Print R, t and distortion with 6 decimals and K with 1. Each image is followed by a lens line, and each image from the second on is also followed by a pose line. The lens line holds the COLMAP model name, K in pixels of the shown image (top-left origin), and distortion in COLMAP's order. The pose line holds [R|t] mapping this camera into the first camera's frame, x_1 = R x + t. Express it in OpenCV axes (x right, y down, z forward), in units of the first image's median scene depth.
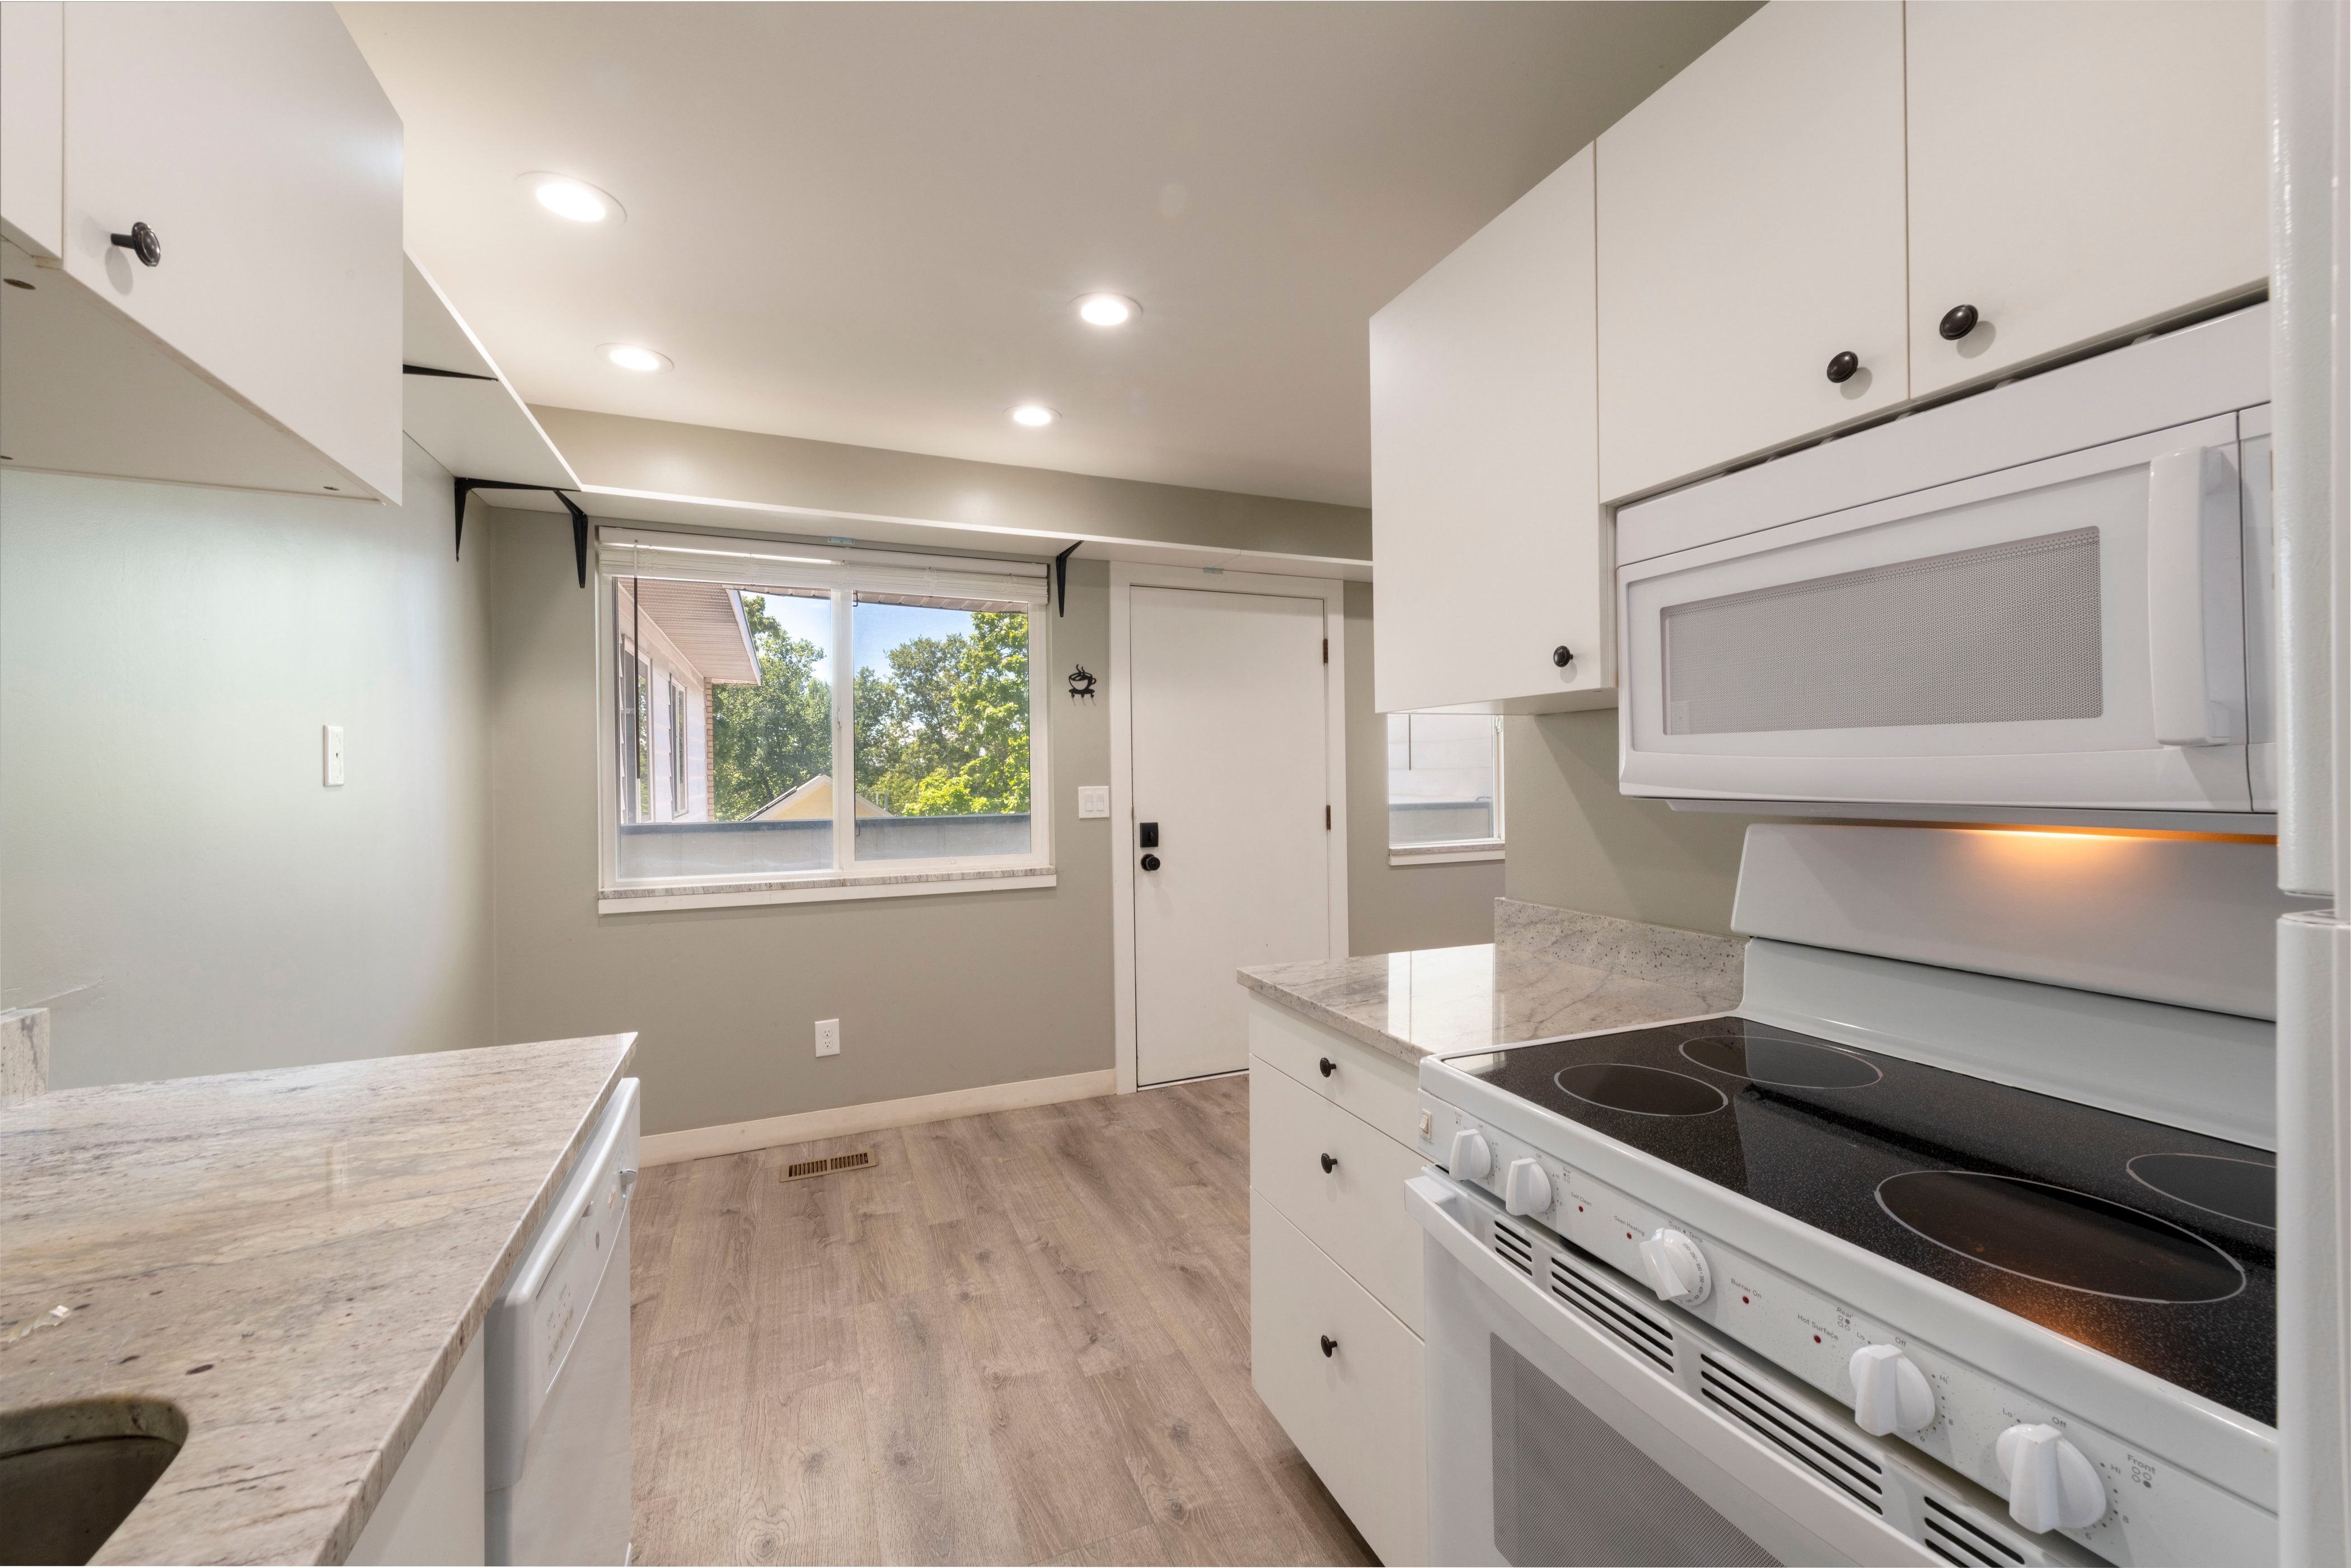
lens RADIAL K [[916.9, 0, 1179.0], [0, 916.9, 772.8], [0, 0, 1]] dist [0.019194, -0.006482]
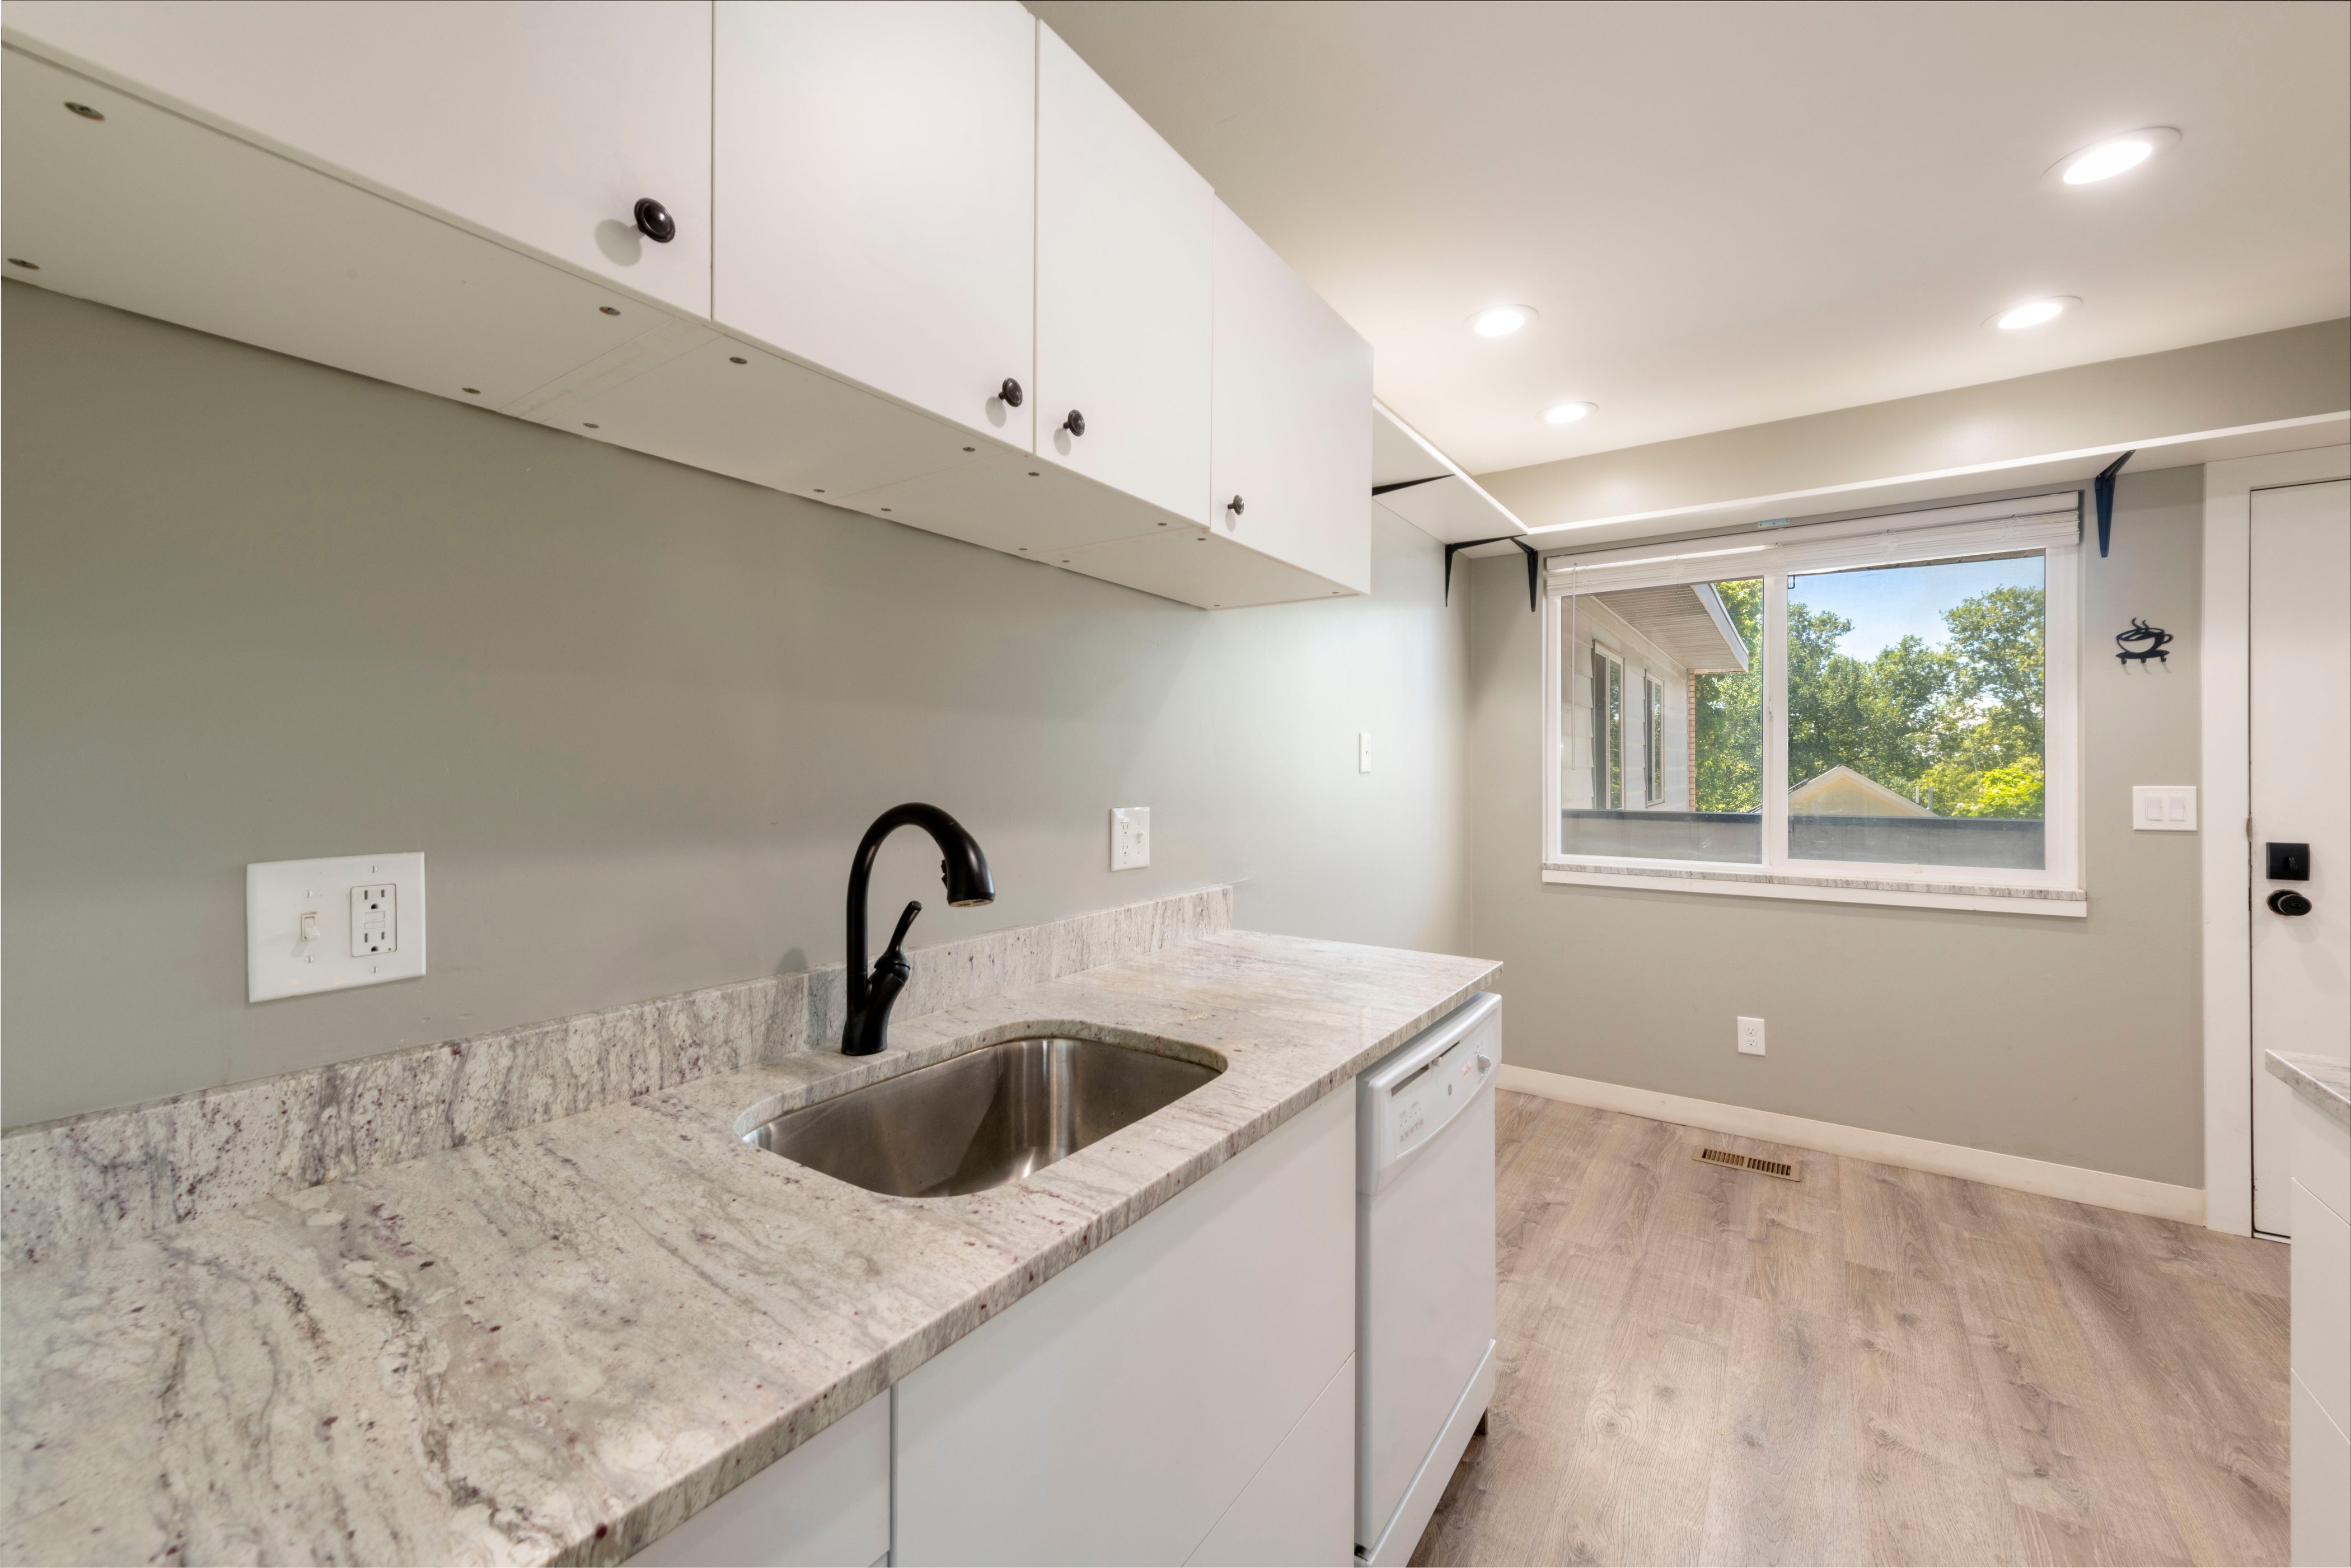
lens RADIAL K [[916.9, 0, 1179.0], [0, 916.9, 772.8], [0, 0, 1]] dist [0.019194, -0.006482]
pose [[0.541847, 0.012883, -0.840378, 0.114042], [-0.003598, 0.999909, 0.013009, -0.002599], [0.840469, -0.004025, 0.541844, -0.043967]]
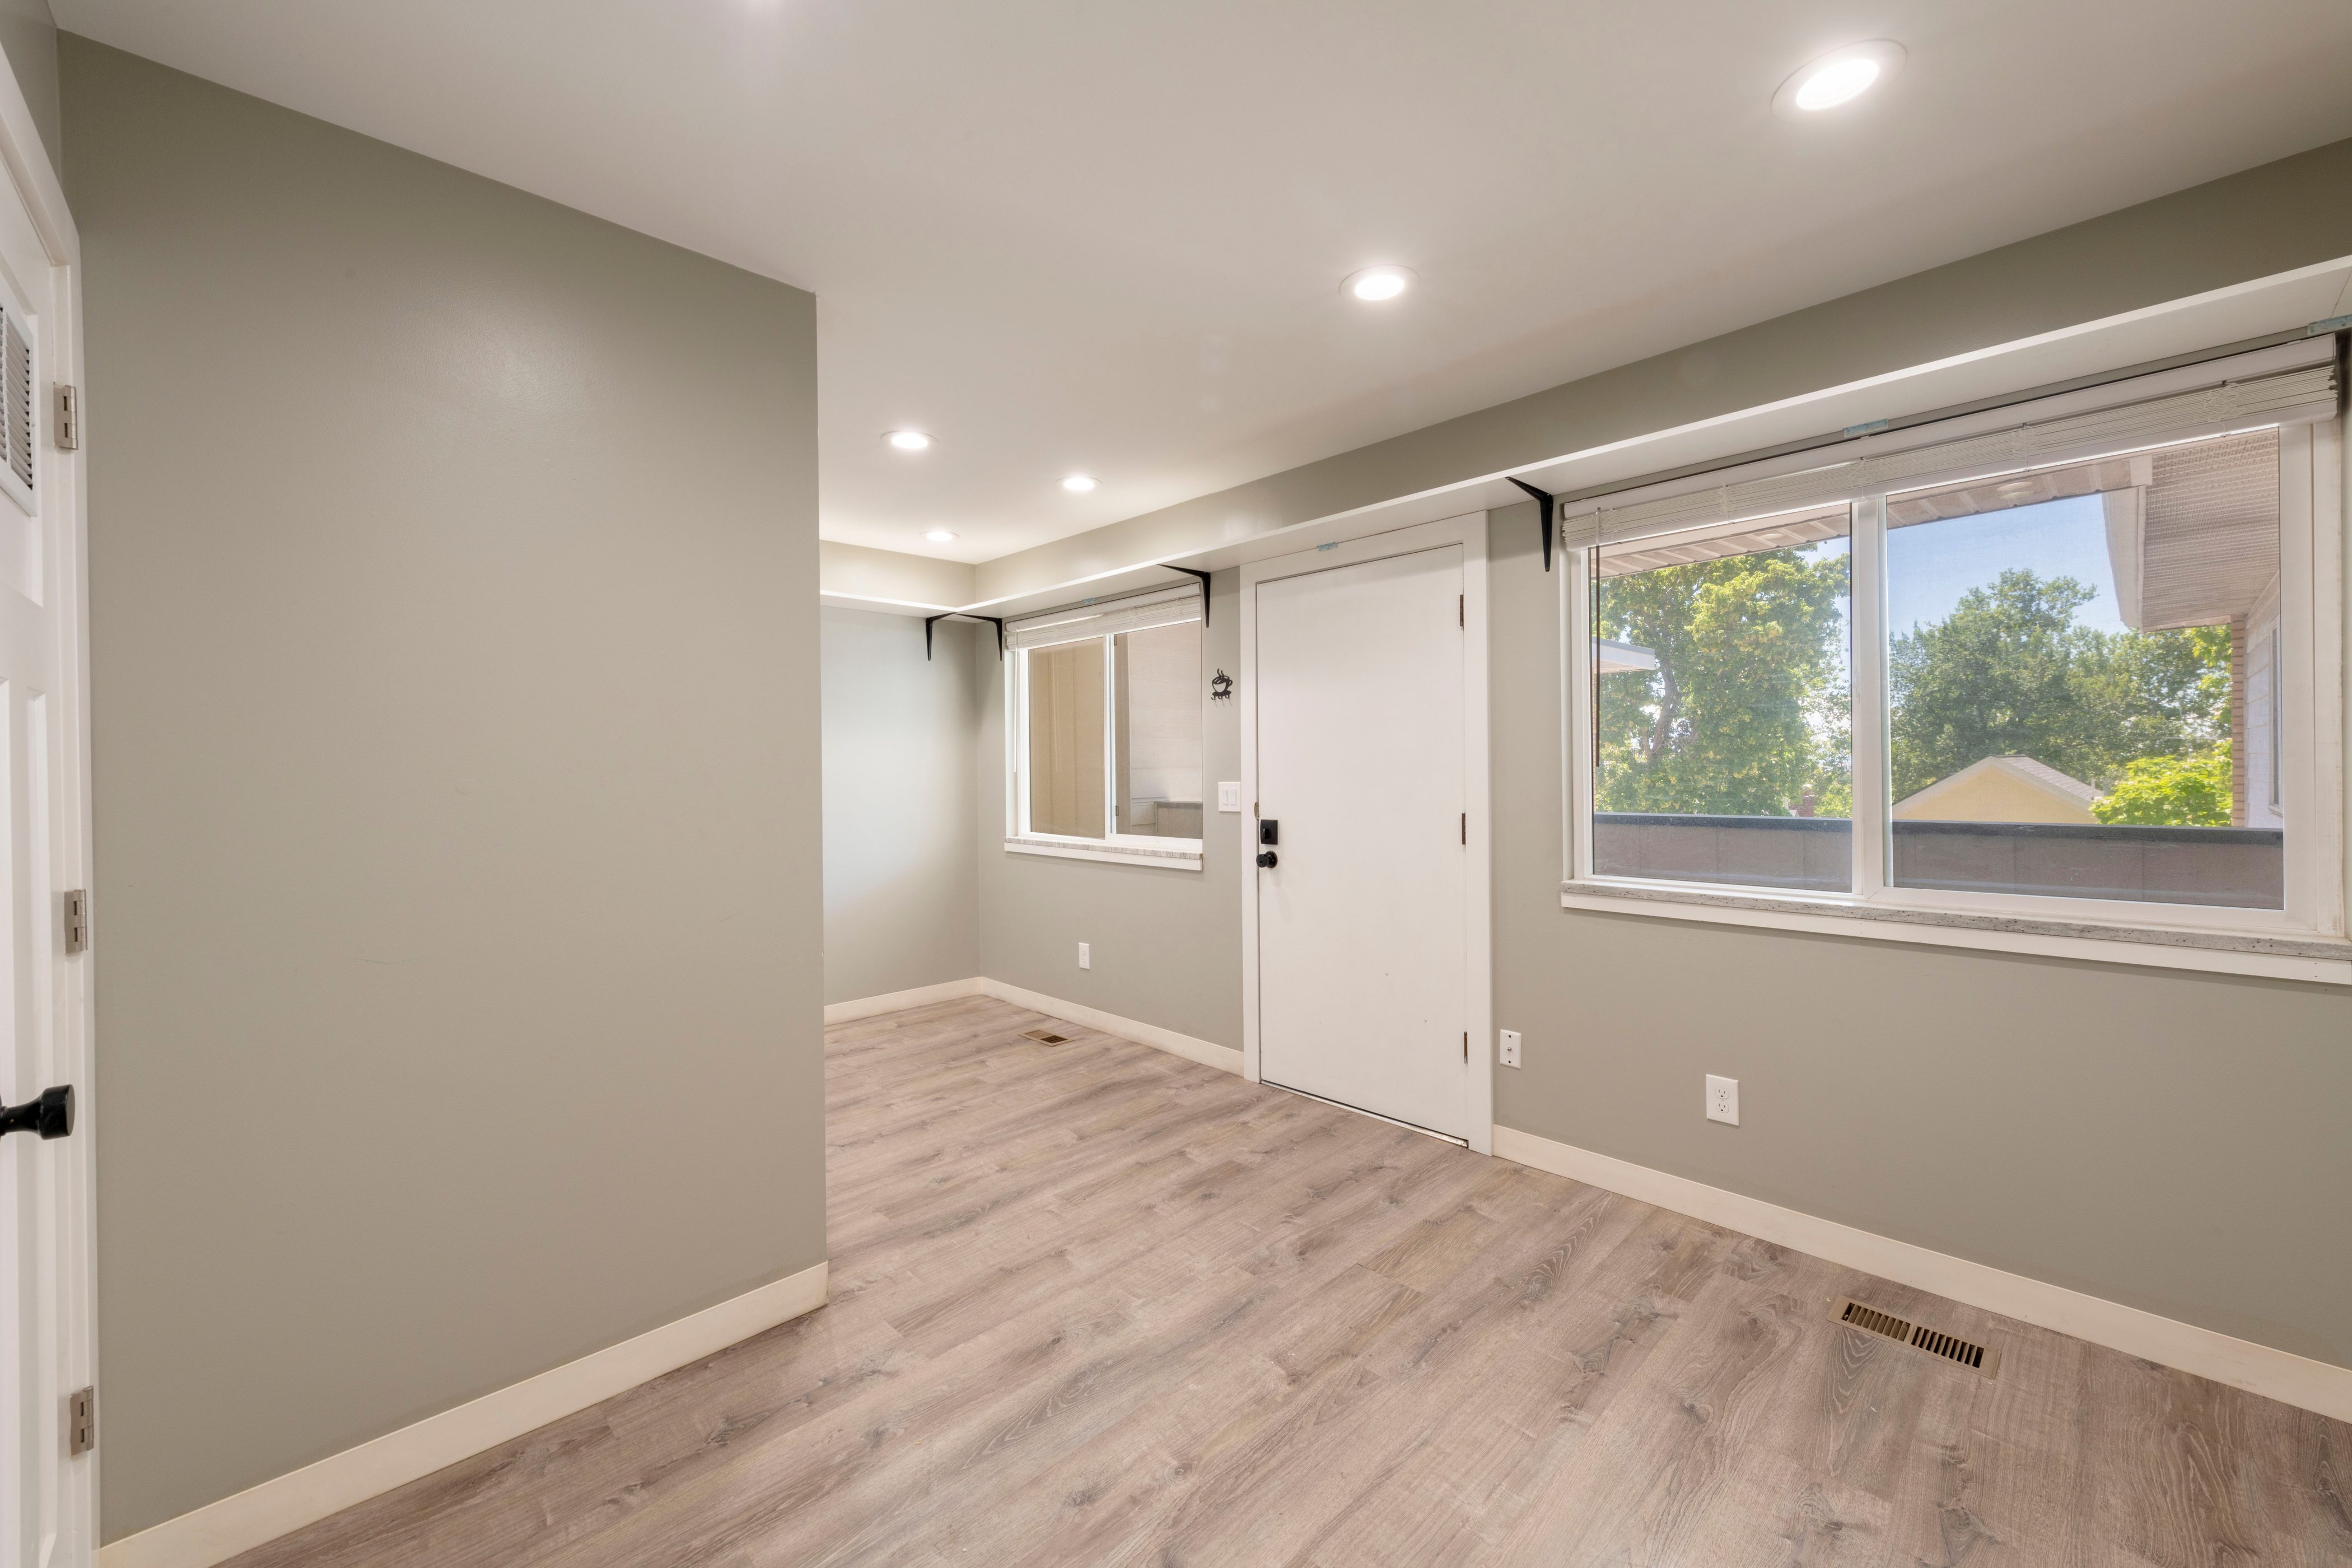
lens RADIAL K [[899.9, 0, 1158.2], [0, 899.9, 775.2], [0, 0, 1]] dist [0.016718, -0.000013]
pose [[0.367148, 0.014179, -0.930055, 0.973745], [0.007733, 0.999803, 0.018296, -0.014880], [0.930130, -0.013910, 0.366966, 0.620332]]
